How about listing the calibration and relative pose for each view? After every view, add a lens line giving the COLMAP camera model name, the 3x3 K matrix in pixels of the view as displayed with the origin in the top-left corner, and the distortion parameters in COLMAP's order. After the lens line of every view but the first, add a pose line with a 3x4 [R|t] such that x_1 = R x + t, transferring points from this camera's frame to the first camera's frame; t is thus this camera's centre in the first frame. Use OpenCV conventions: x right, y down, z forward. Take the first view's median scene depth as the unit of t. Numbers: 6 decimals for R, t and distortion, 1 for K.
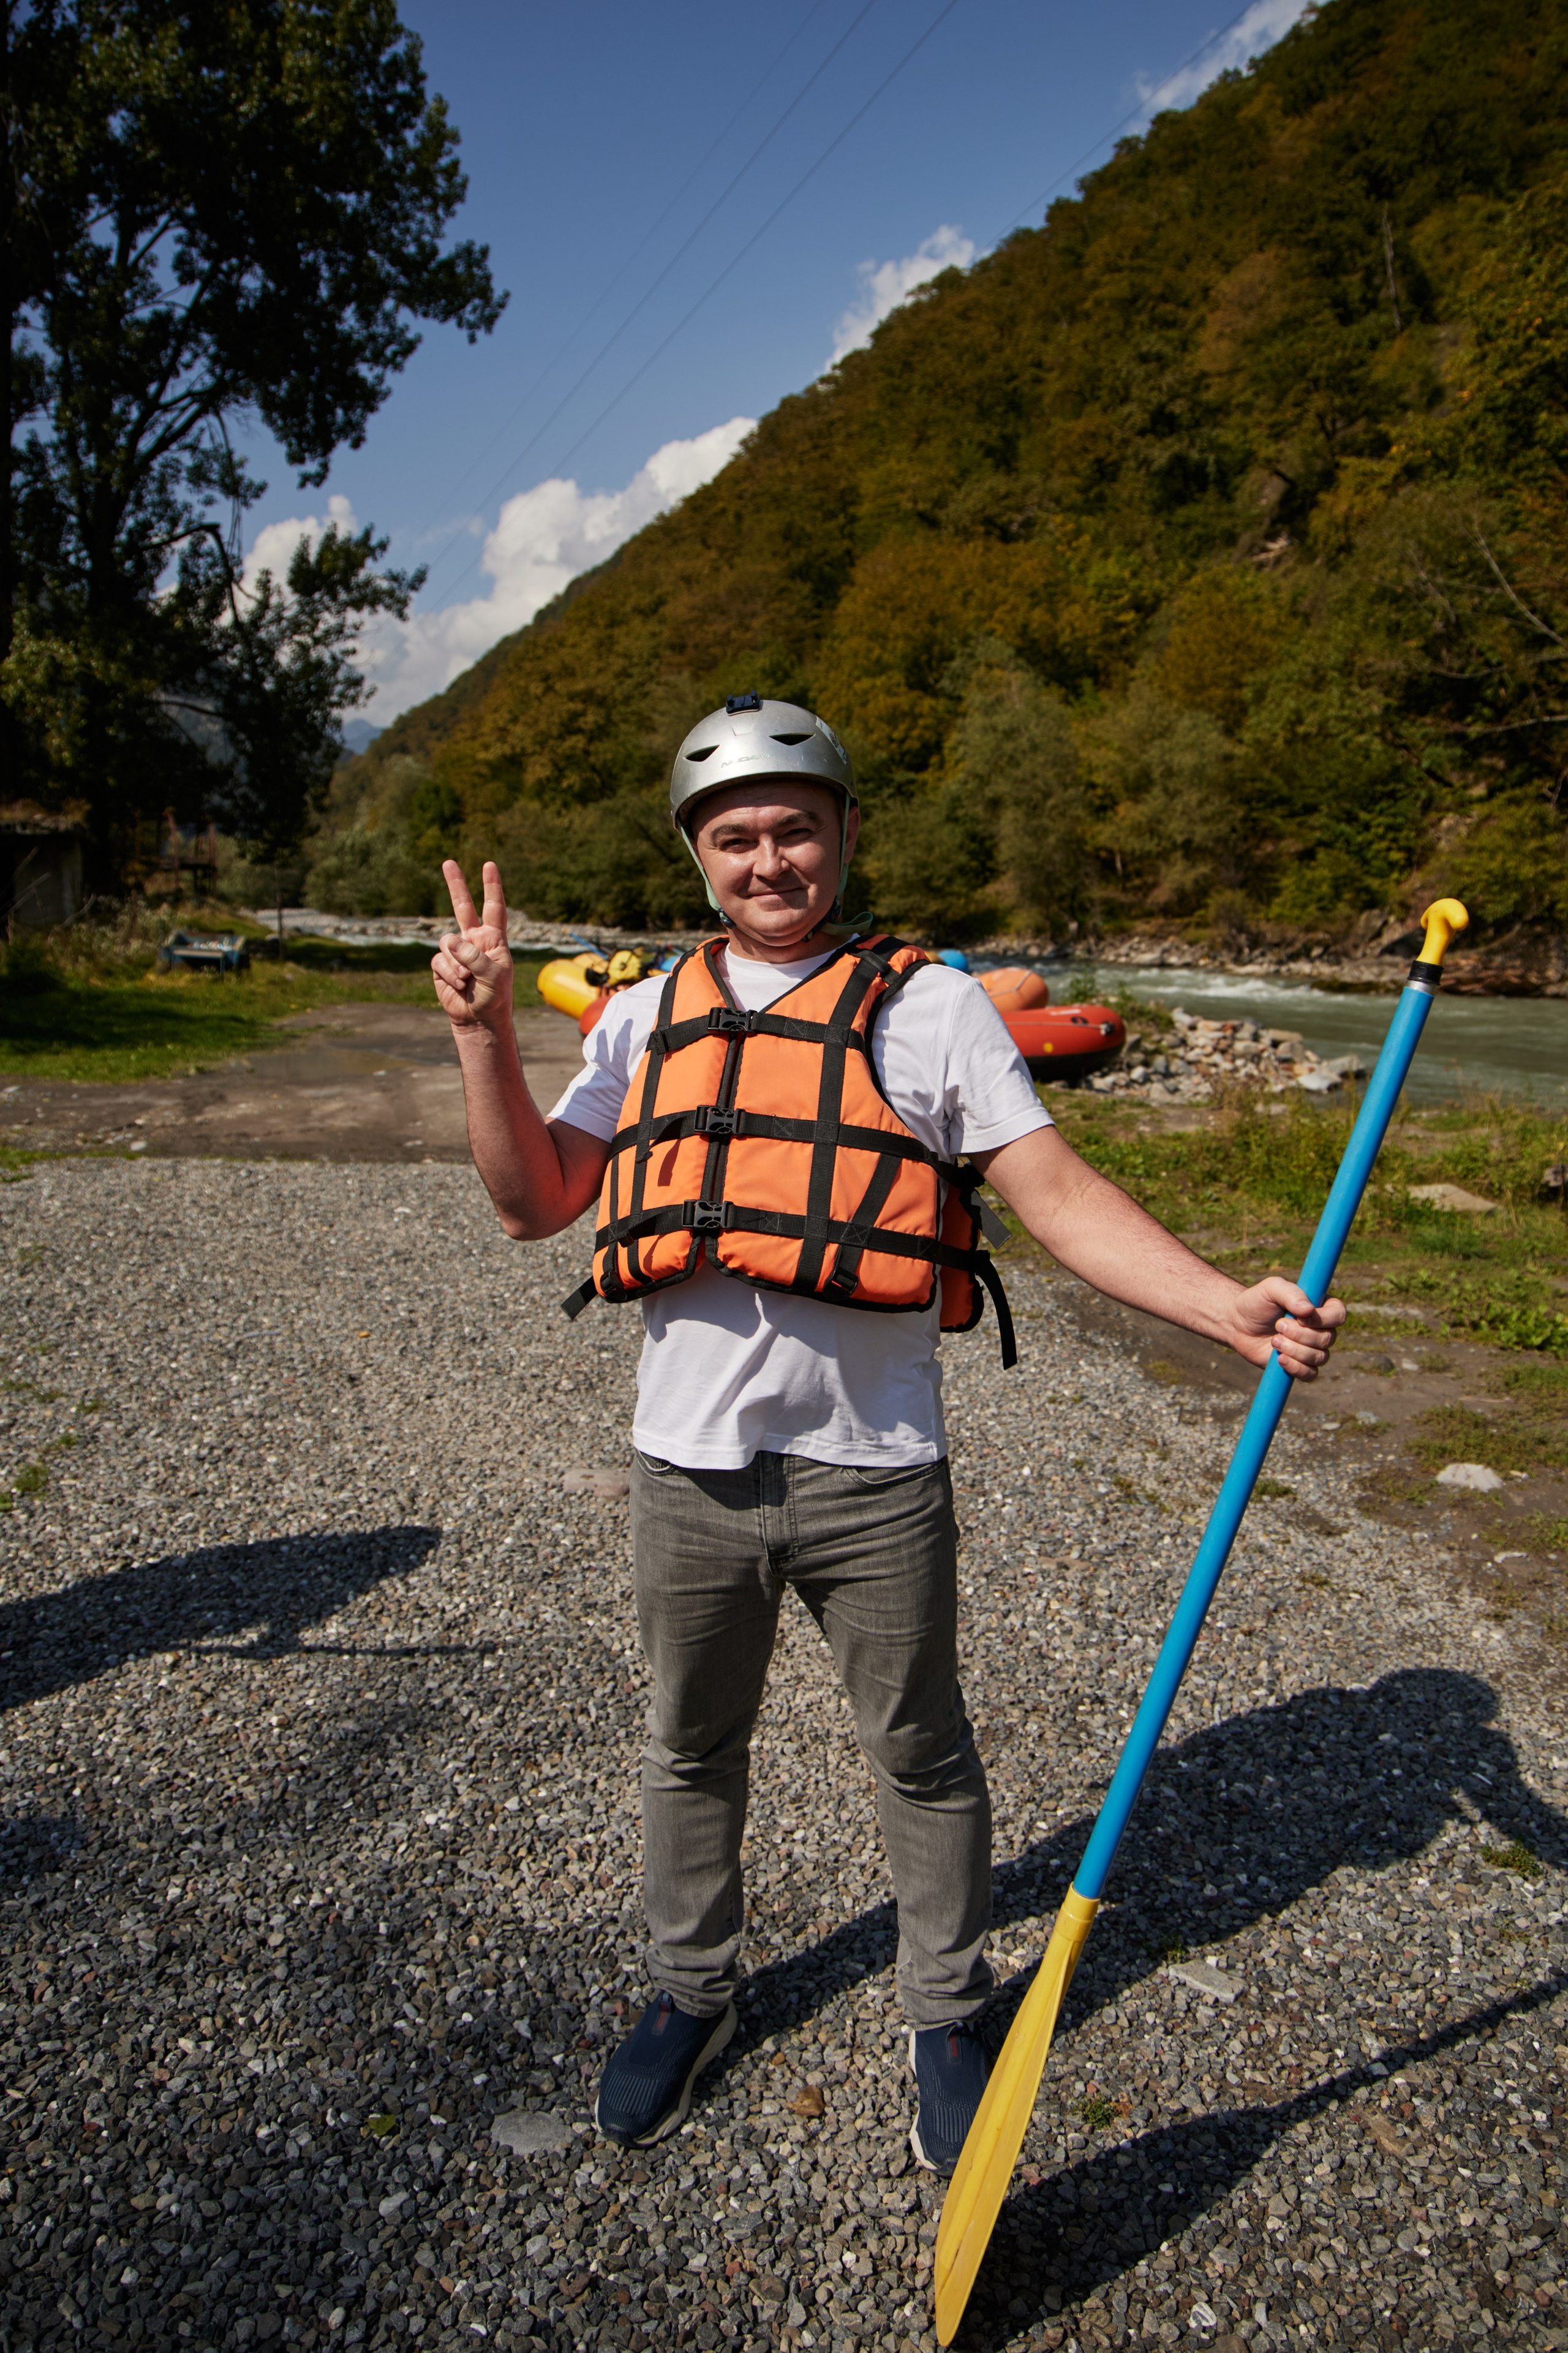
lens RADIAL K [[1769.5, 0, 819.2], [0, 1769.5, 1116.1], [0, 0, 1]] dist [-0.093612, 0.043913]
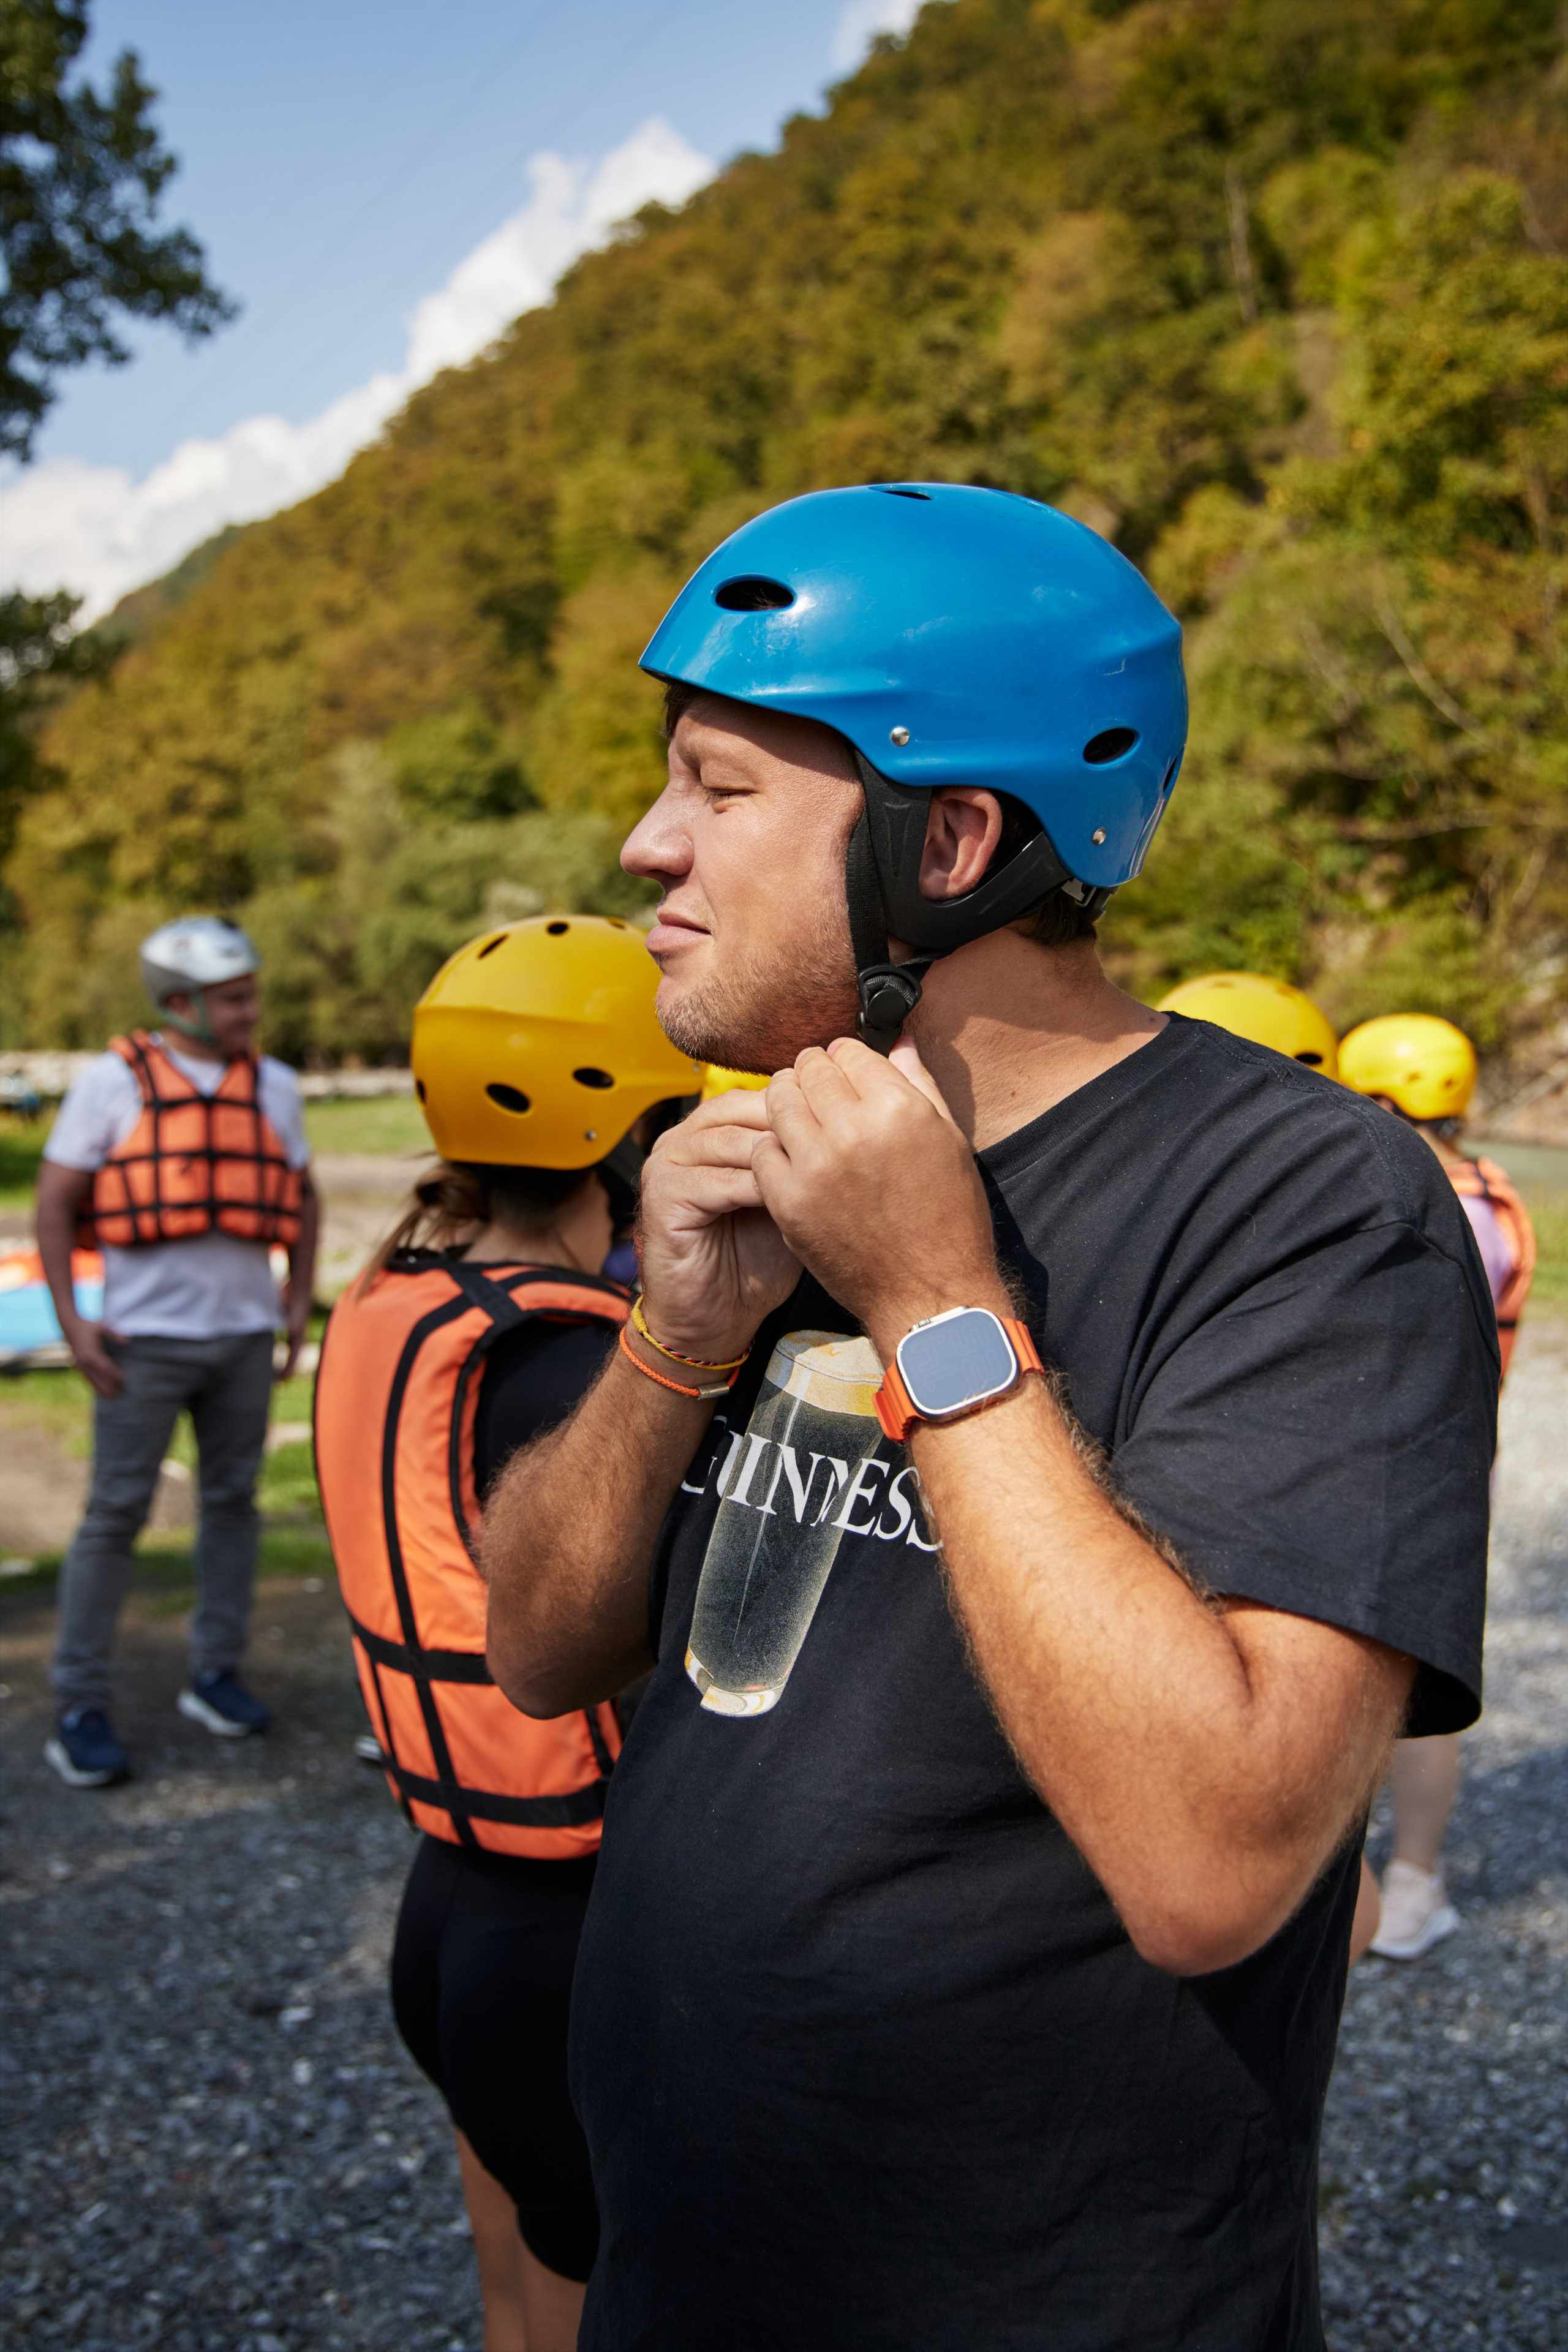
lens RADIAL K [[2376.9, 0, 785.5], [0, 2376.9, 1190.5], [0, 0, 1]] dist [0.037324, 0.000000]
pose [[0.990828, -0.013588, 0.134445, -0.050230], [0.020863, 0.998385, -0.052848, 0.008536], [-0.133510, 0.055168, 0.989511, -0.081341]]
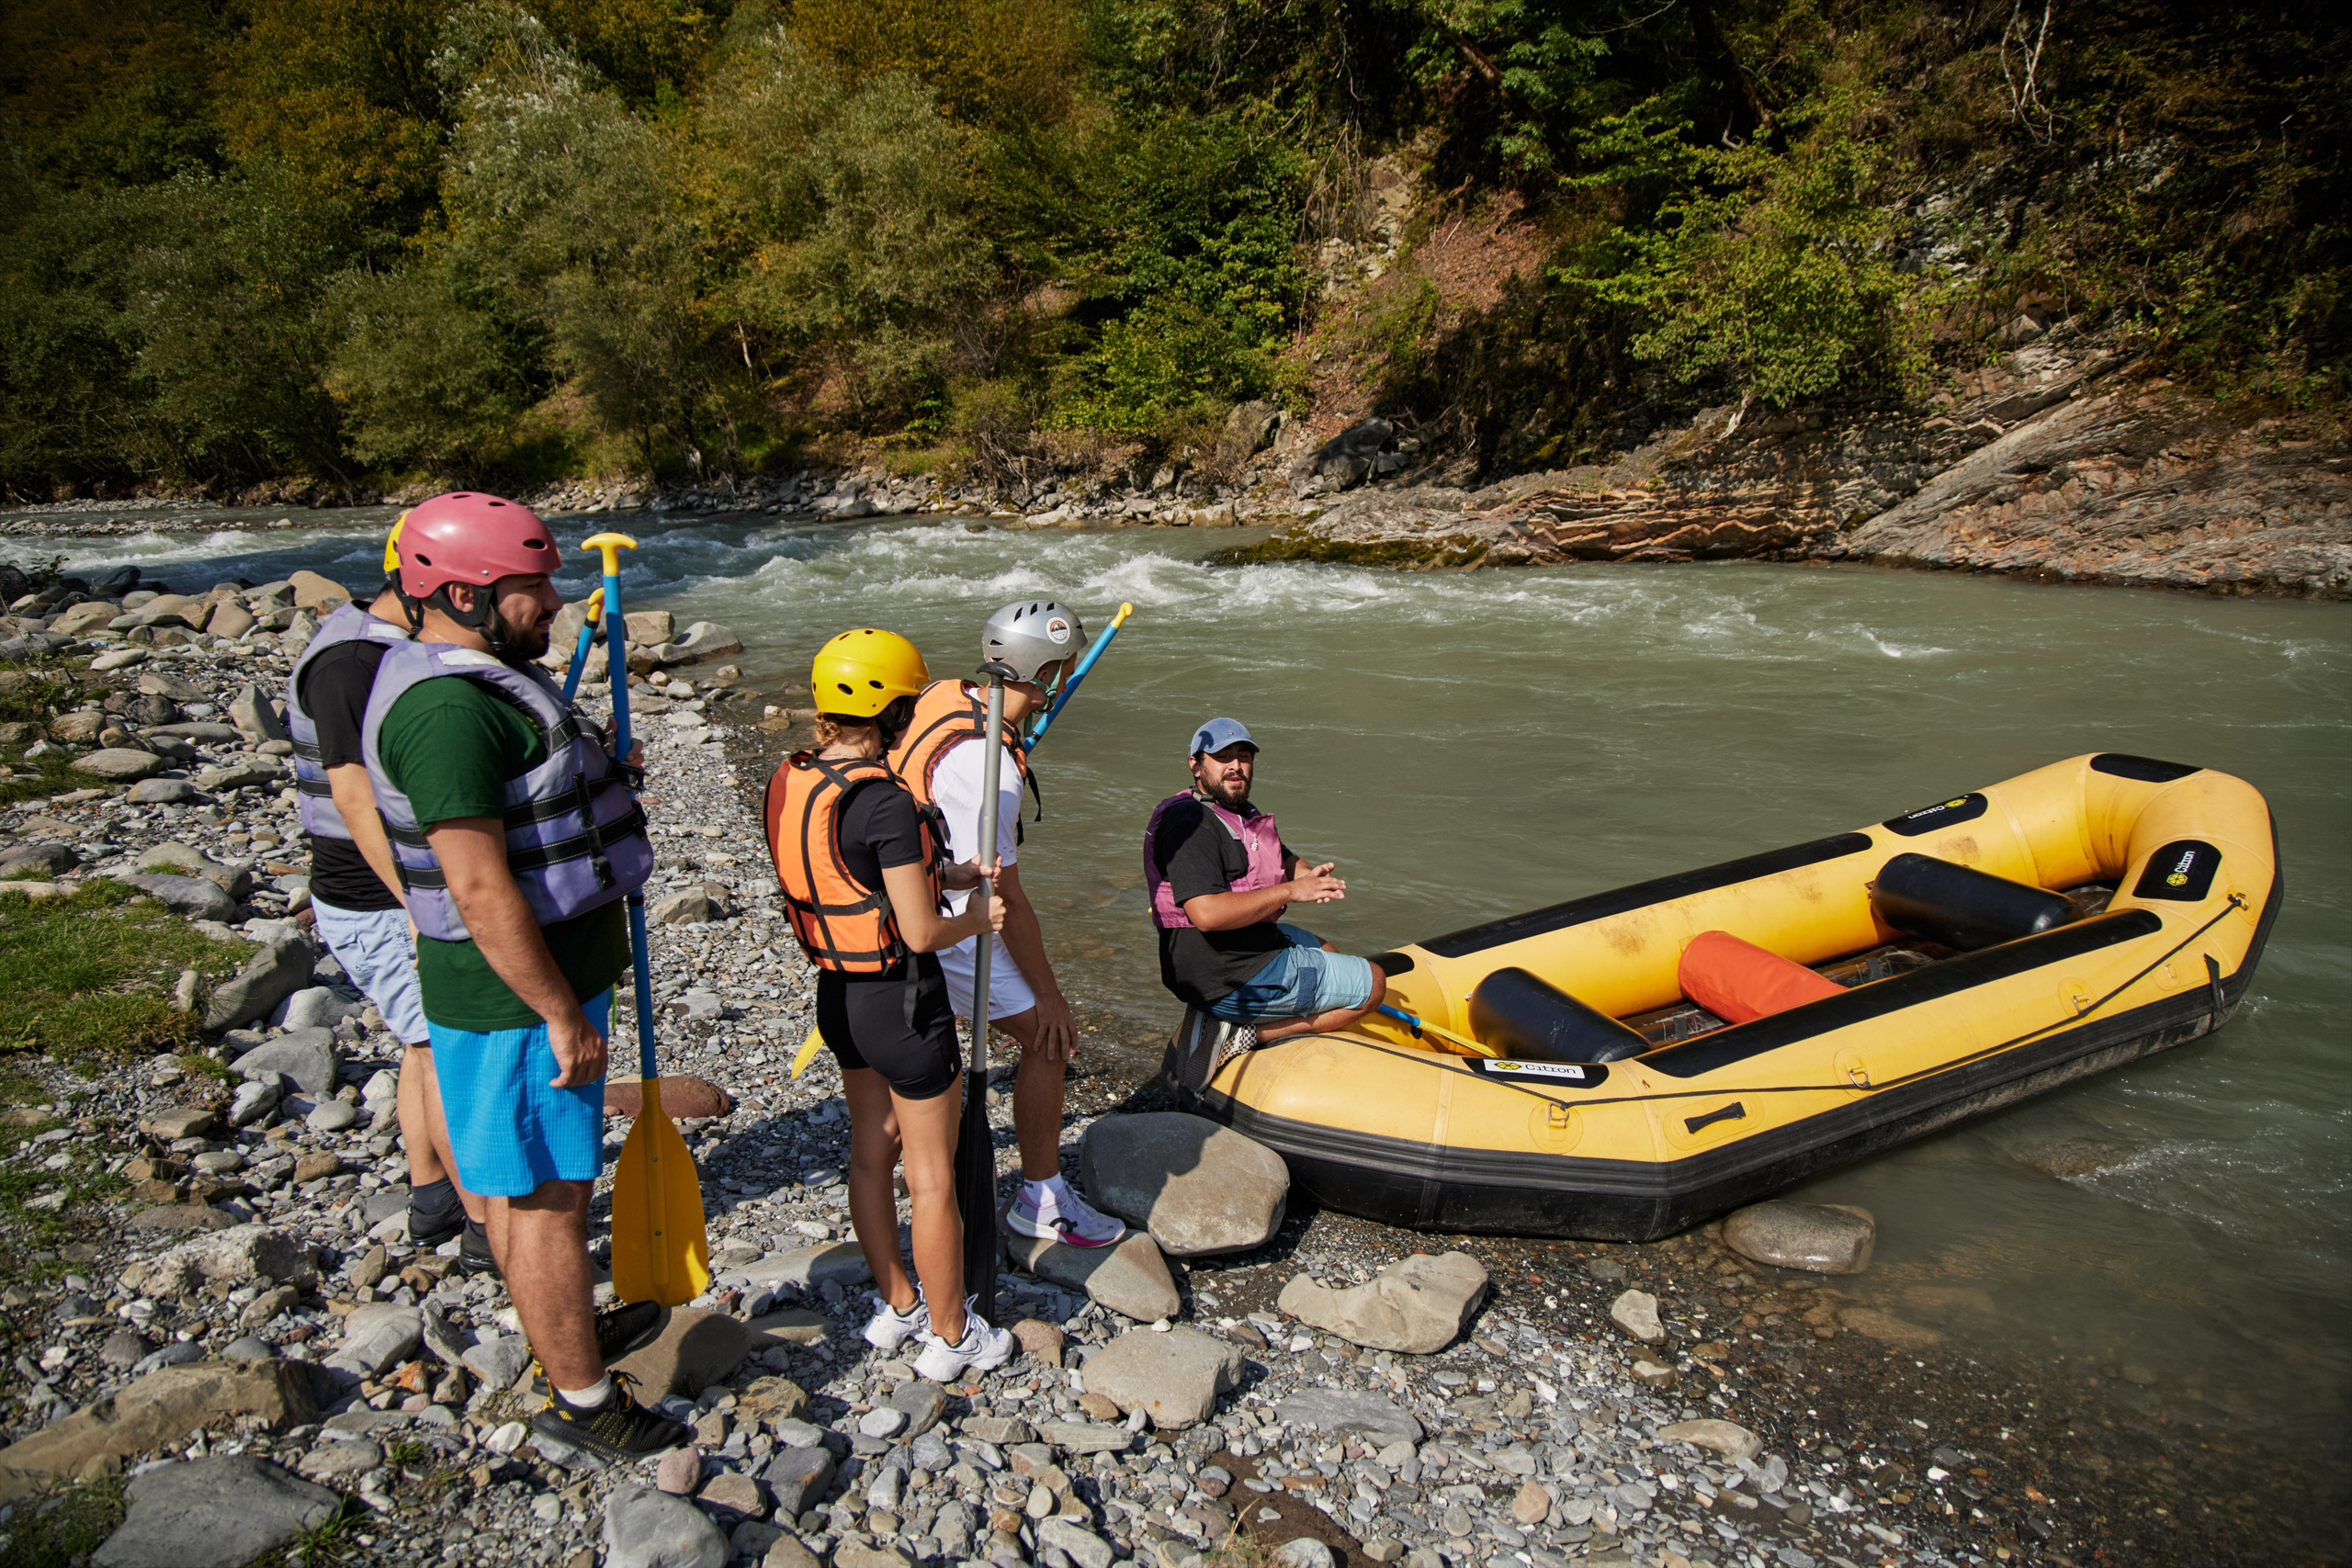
lens RADIAL K [[1622.4, 0, 1174.3], [0, 1622.4, 778.0], [0, 0, 1]] dist [-0.096108, 0.058615]
pose [[0.888392, -0.140748, 0.436977, 0.032954], [0.096898, 0.987888, 0.121196, -0.049985], [-0.448743, -0.065327, 0.891270, 0.426048]]
